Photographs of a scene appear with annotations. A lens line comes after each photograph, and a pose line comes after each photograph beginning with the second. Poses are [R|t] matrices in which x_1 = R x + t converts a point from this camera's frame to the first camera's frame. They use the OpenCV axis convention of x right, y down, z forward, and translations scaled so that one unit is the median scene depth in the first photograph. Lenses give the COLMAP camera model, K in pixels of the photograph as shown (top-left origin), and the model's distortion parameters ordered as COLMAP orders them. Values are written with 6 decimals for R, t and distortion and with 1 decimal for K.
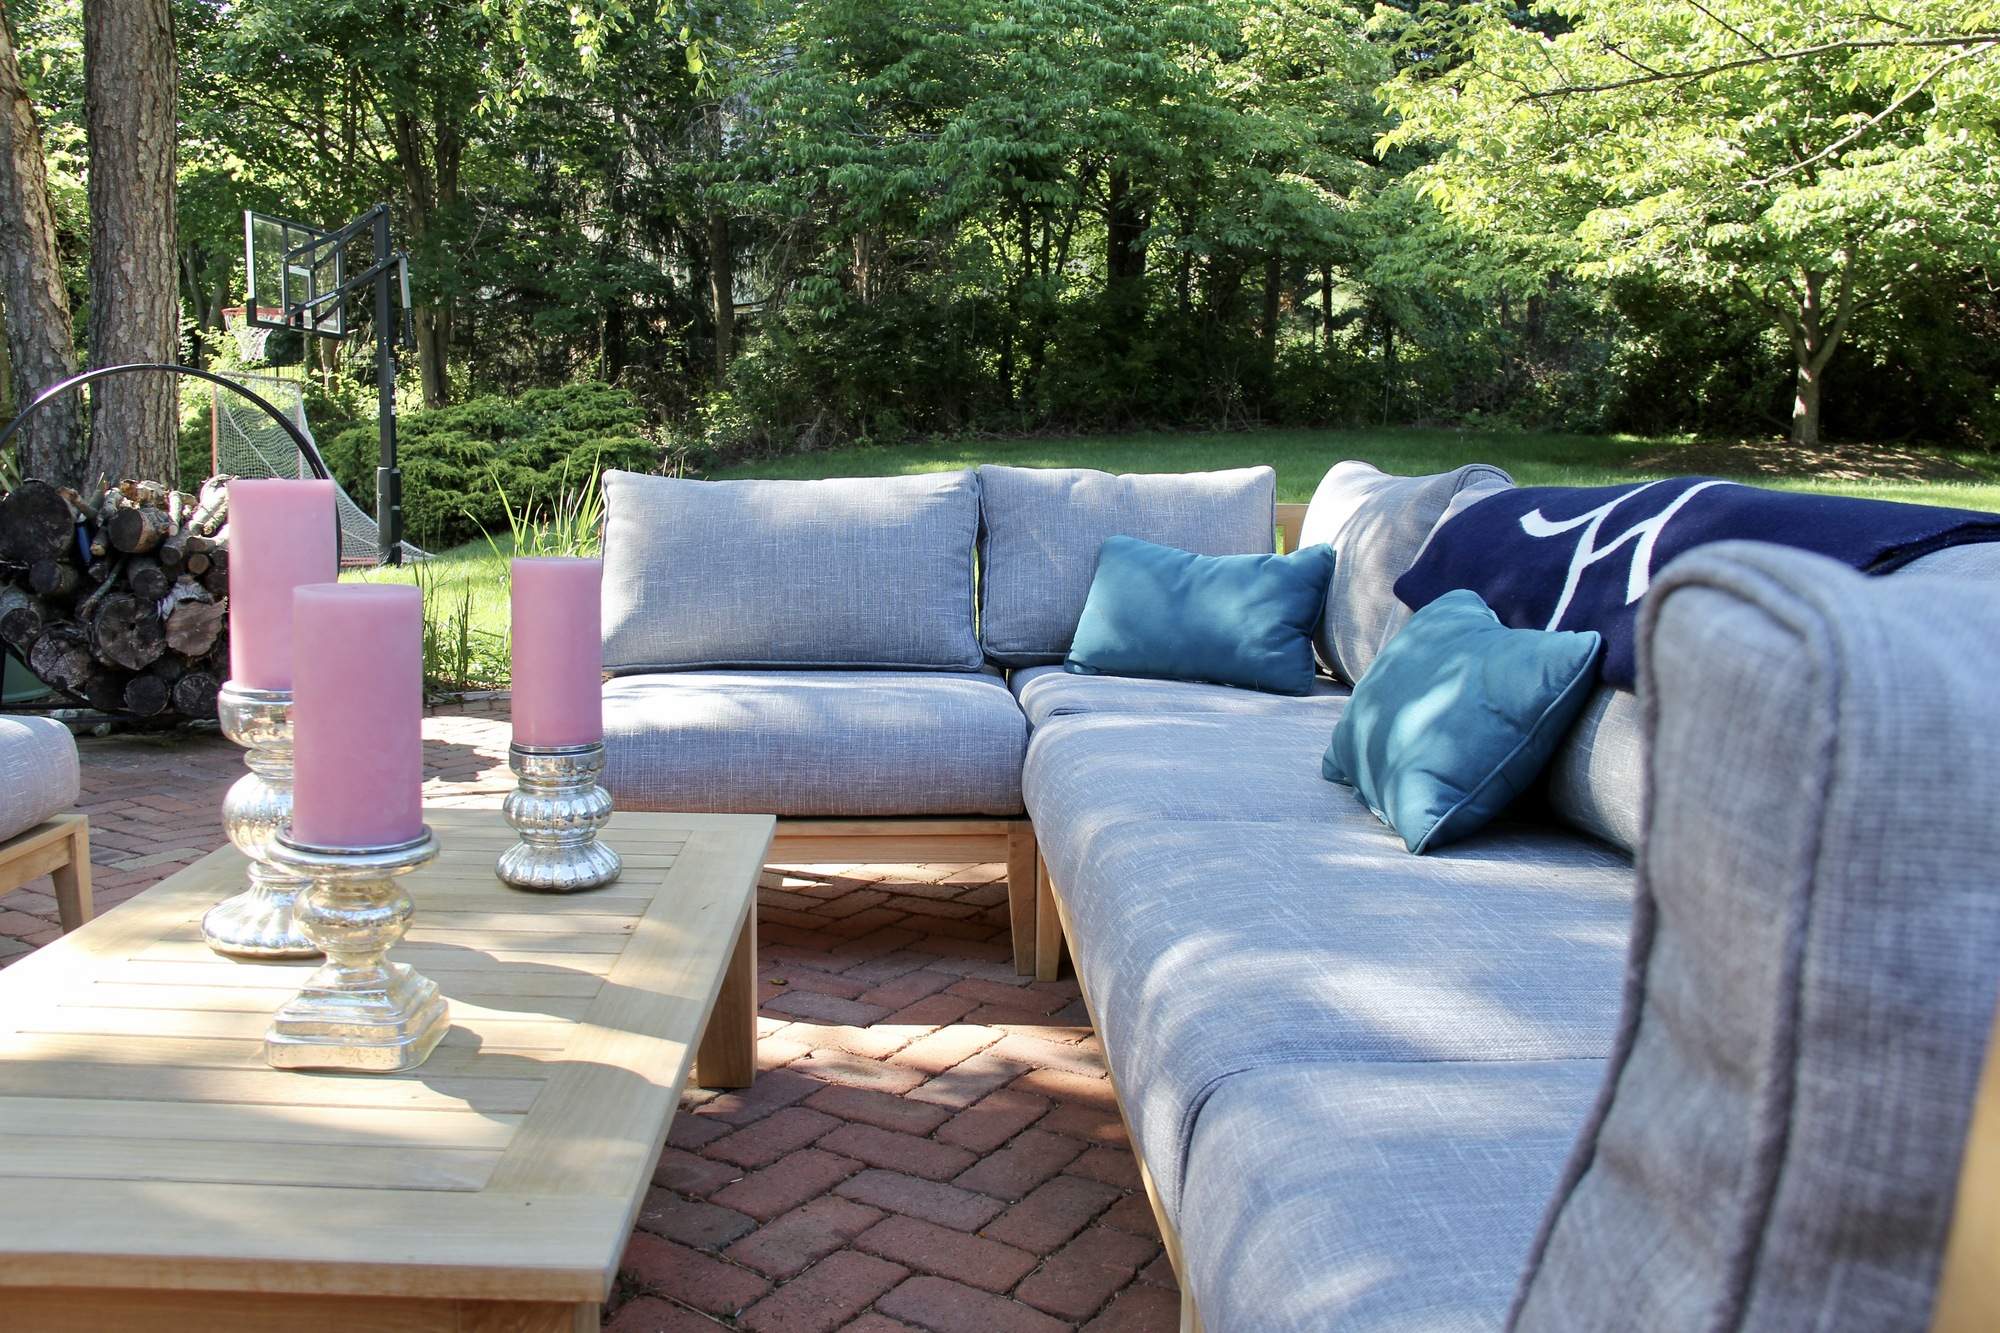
lens RADIAL K [[1668.6, 0, 985.5], [0, 1668.6, 655.5], [0, 0, 1]] dist [-0.197080, 0.168961]
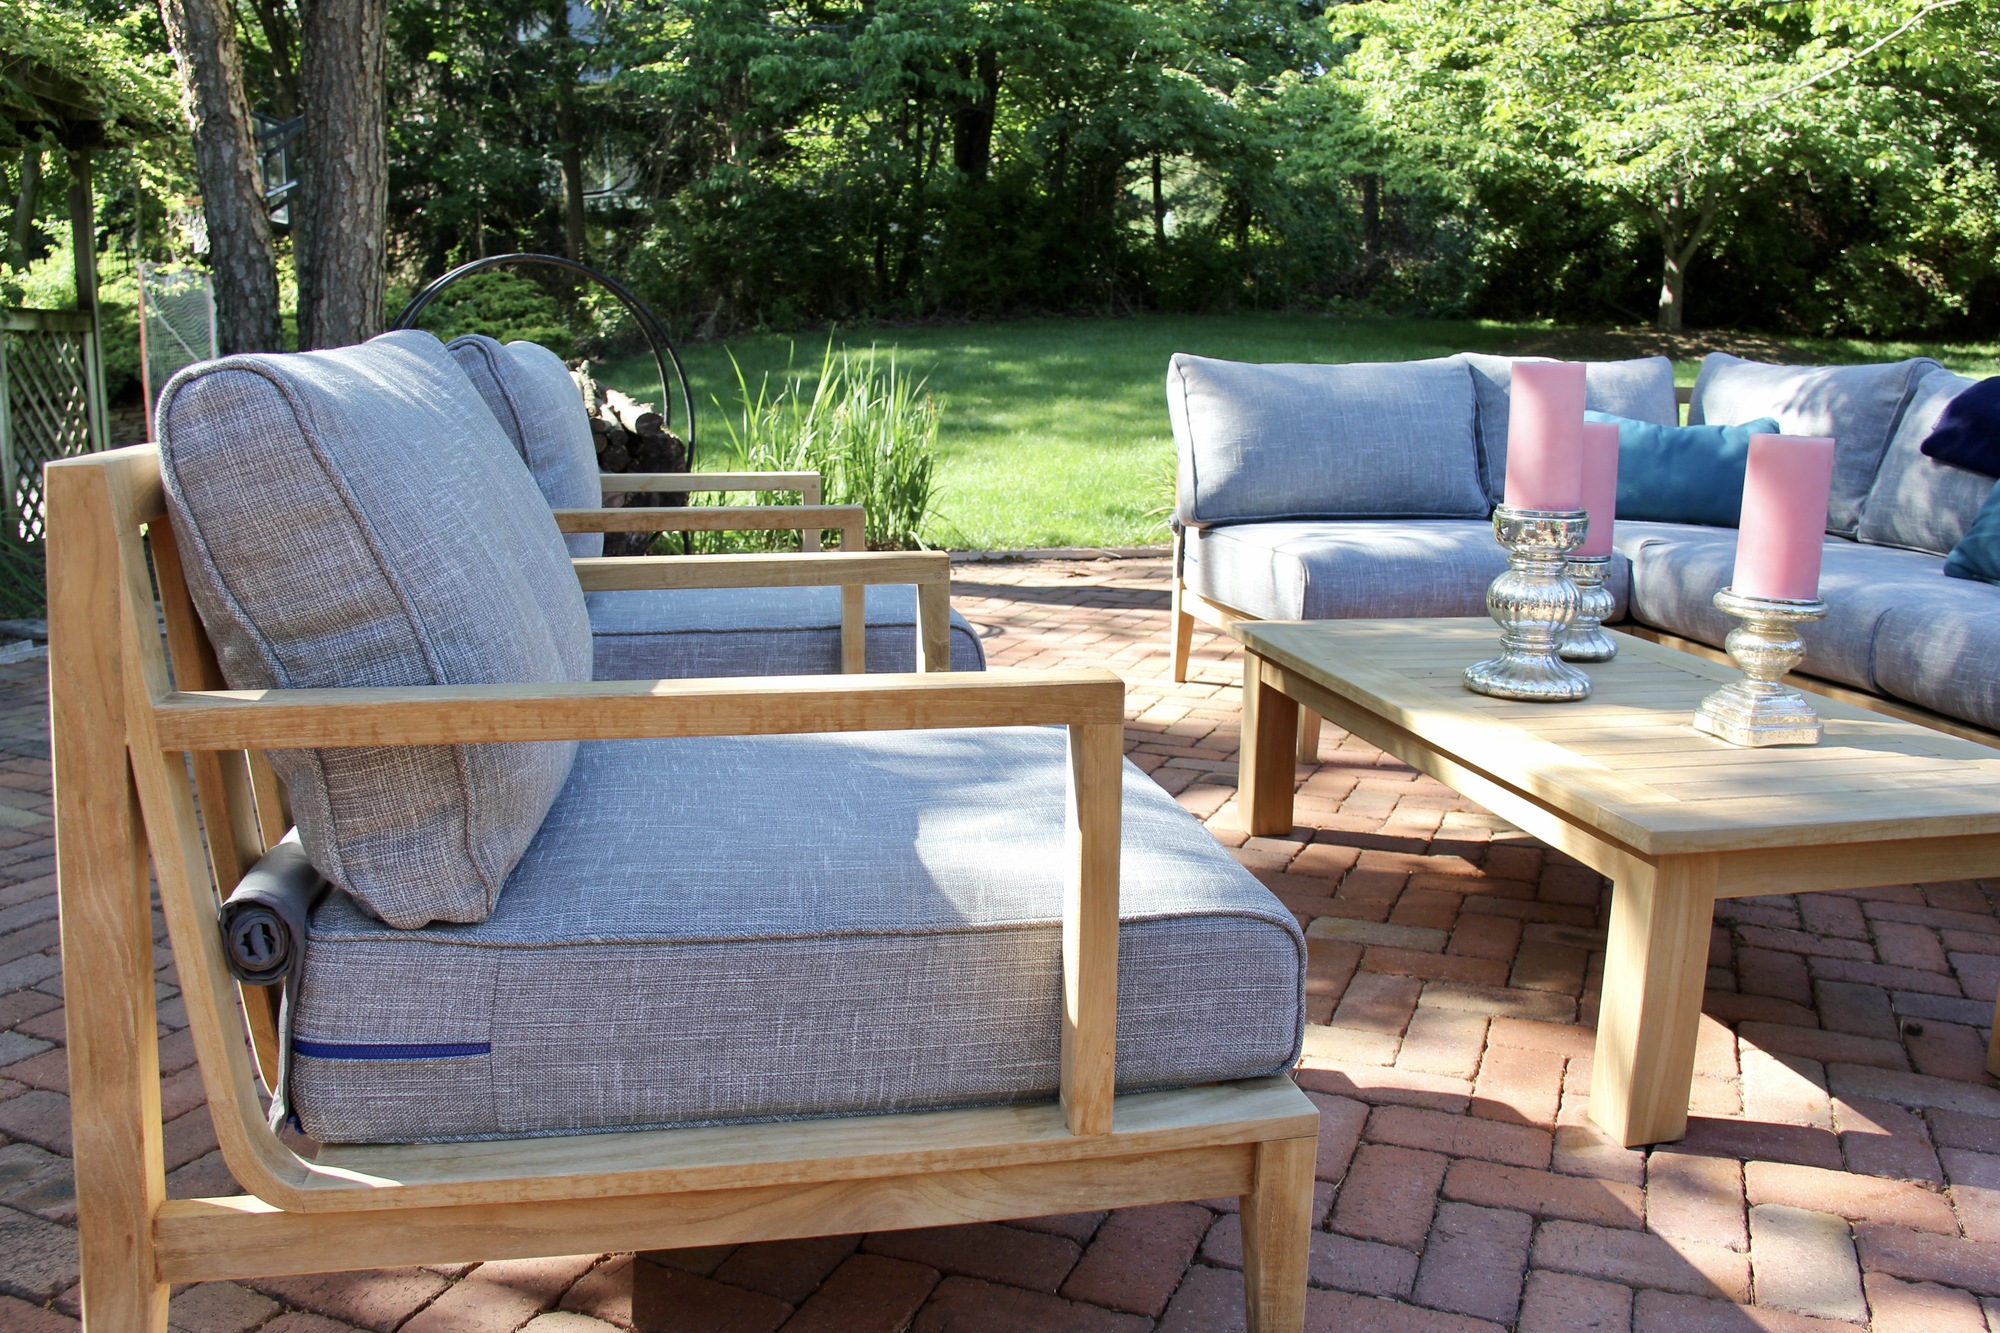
lens RADIAL K [[1668.6, 0, 985.5], [0, 1668.6, 655.5], [0, 0, 1]] dist [-0.197080, 0.168961]
pose [[0.987931, -0.033044, 0.151330, -0.132622], [0.022746, 0.997338, 0.069282, 0.004267], [-0.153217, -0.065004, 0.986052, -0.039502]]
